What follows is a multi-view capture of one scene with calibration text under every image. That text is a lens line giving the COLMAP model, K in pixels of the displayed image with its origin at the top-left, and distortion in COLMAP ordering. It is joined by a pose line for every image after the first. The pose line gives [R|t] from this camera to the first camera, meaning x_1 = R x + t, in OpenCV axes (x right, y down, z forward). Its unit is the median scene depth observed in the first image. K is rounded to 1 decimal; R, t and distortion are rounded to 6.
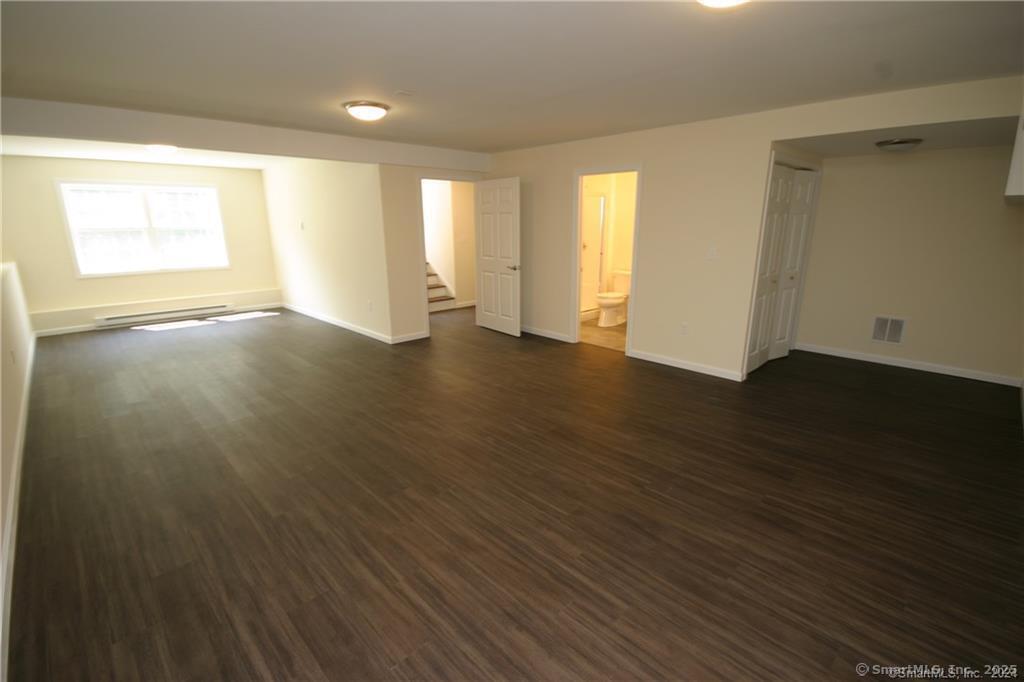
lens RADIAL K [[462.4, 0, 512.8], [0, 462.4, 354.2], [0, 0, 1]] dist [-0.012824, -0.000002]
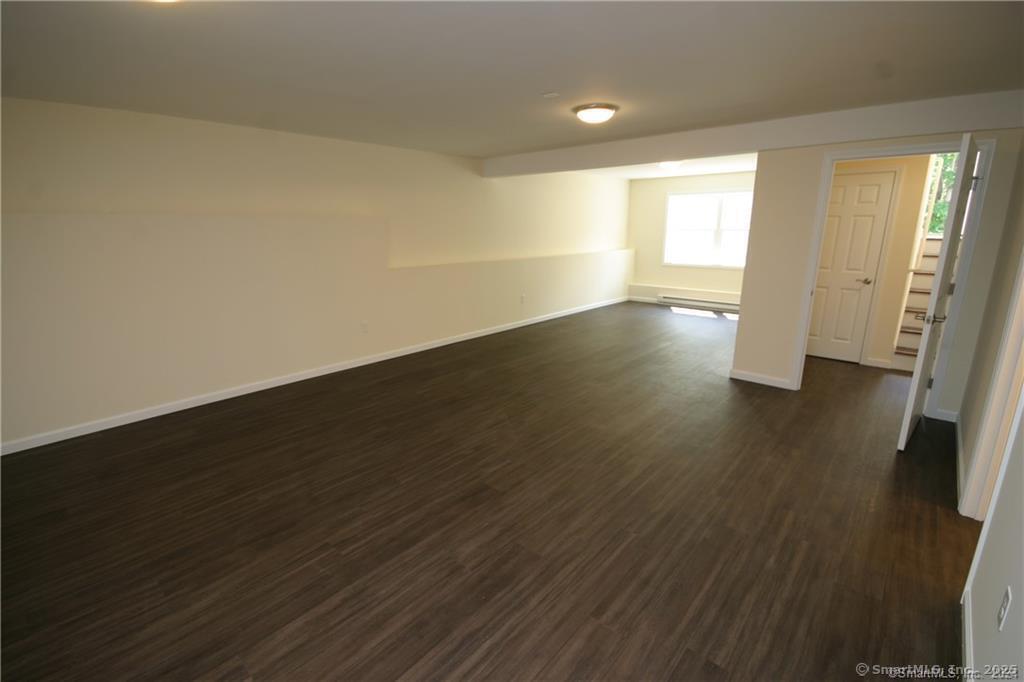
lens RADIAL K [[462.9, 0, 512.0], [0, 462.9, 341.0], [0, 0, 1]] dist [0.002525, -0.014852]
pose [[0.070846, 0.242490, -0.967564, 1.022210], [-0.271136, 0.938160, 0.215268, -0.323326], [0.959930, 0.247091, 0.132213, 1.108474]]
